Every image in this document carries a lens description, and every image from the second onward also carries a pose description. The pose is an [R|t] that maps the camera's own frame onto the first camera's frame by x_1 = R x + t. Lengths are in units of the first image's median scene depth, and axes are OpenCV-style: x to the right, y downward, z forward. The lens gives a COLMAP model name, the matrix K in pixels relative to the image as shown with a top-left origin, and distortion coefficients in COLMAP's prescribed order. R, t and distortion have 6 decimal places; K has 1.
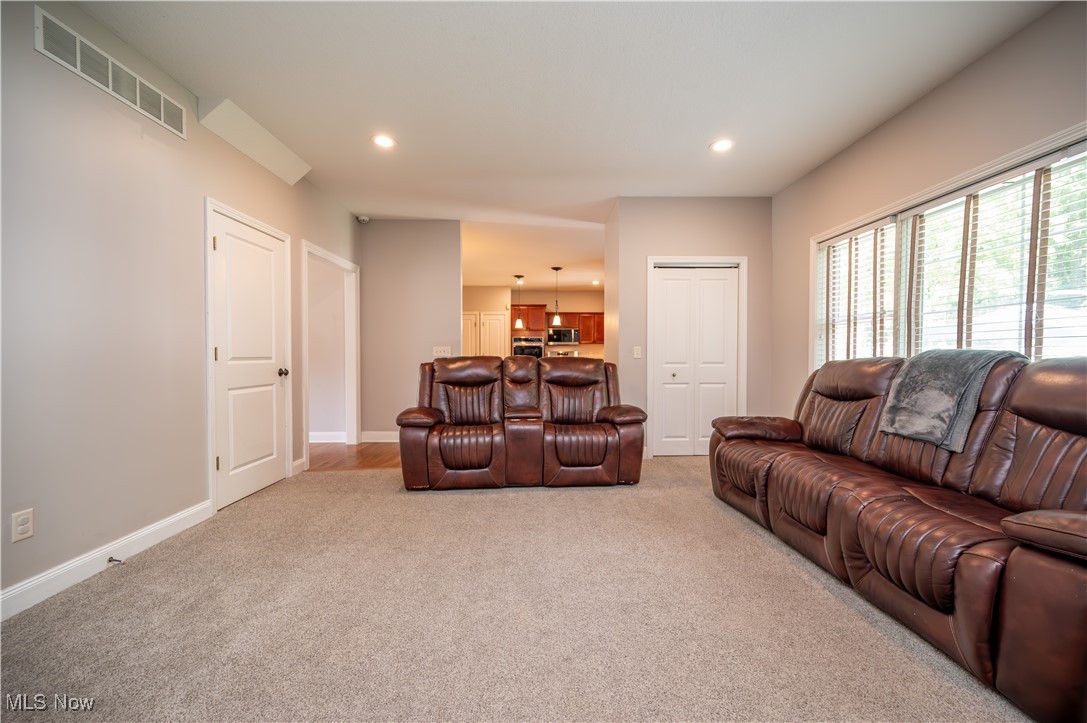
lens RADIAL K [[427.1, 0, 543.5], [0, 427.1, 361.5], [0, 0, 1]] dist [-0.001841, -0.000036]
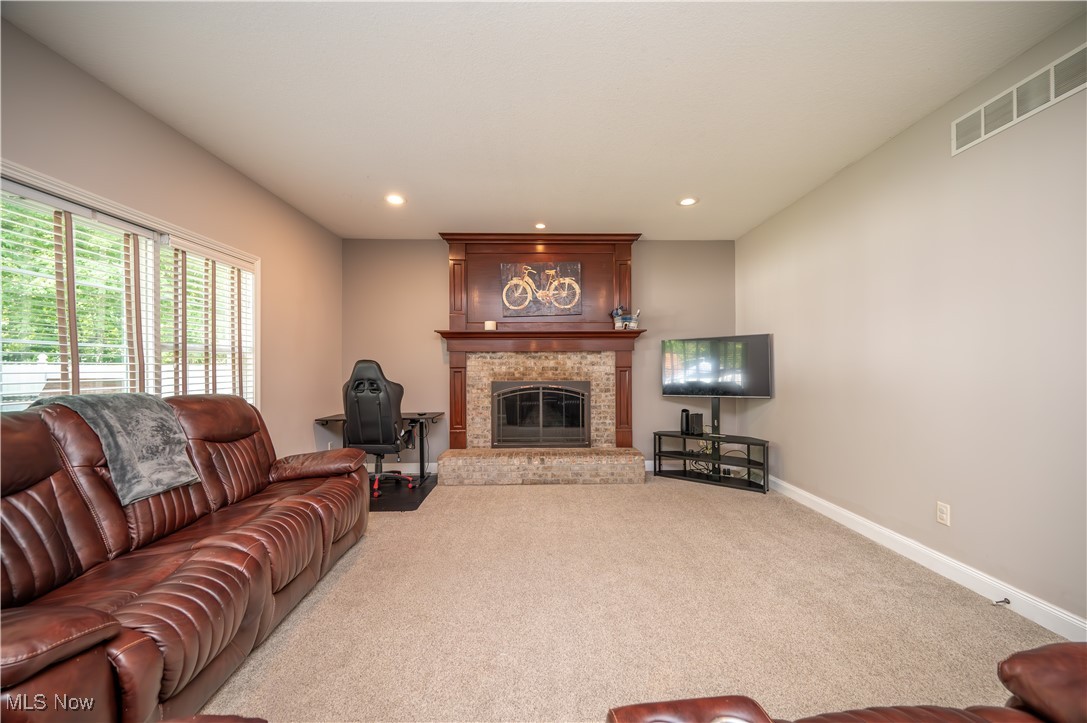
lens RADIAL K [[427.1, 0, 543.5], [0, 427.1, 361.5], [0, 0, 1]] dist [-0.001841, -0.000036]
pose [[-0.999931, 0.003172, 0.011303, 0.044543], [0.003272, 0.999956, 0.008811, -0.100693], [-0.011275, 0.008847, -0.999897, 1.989469]]
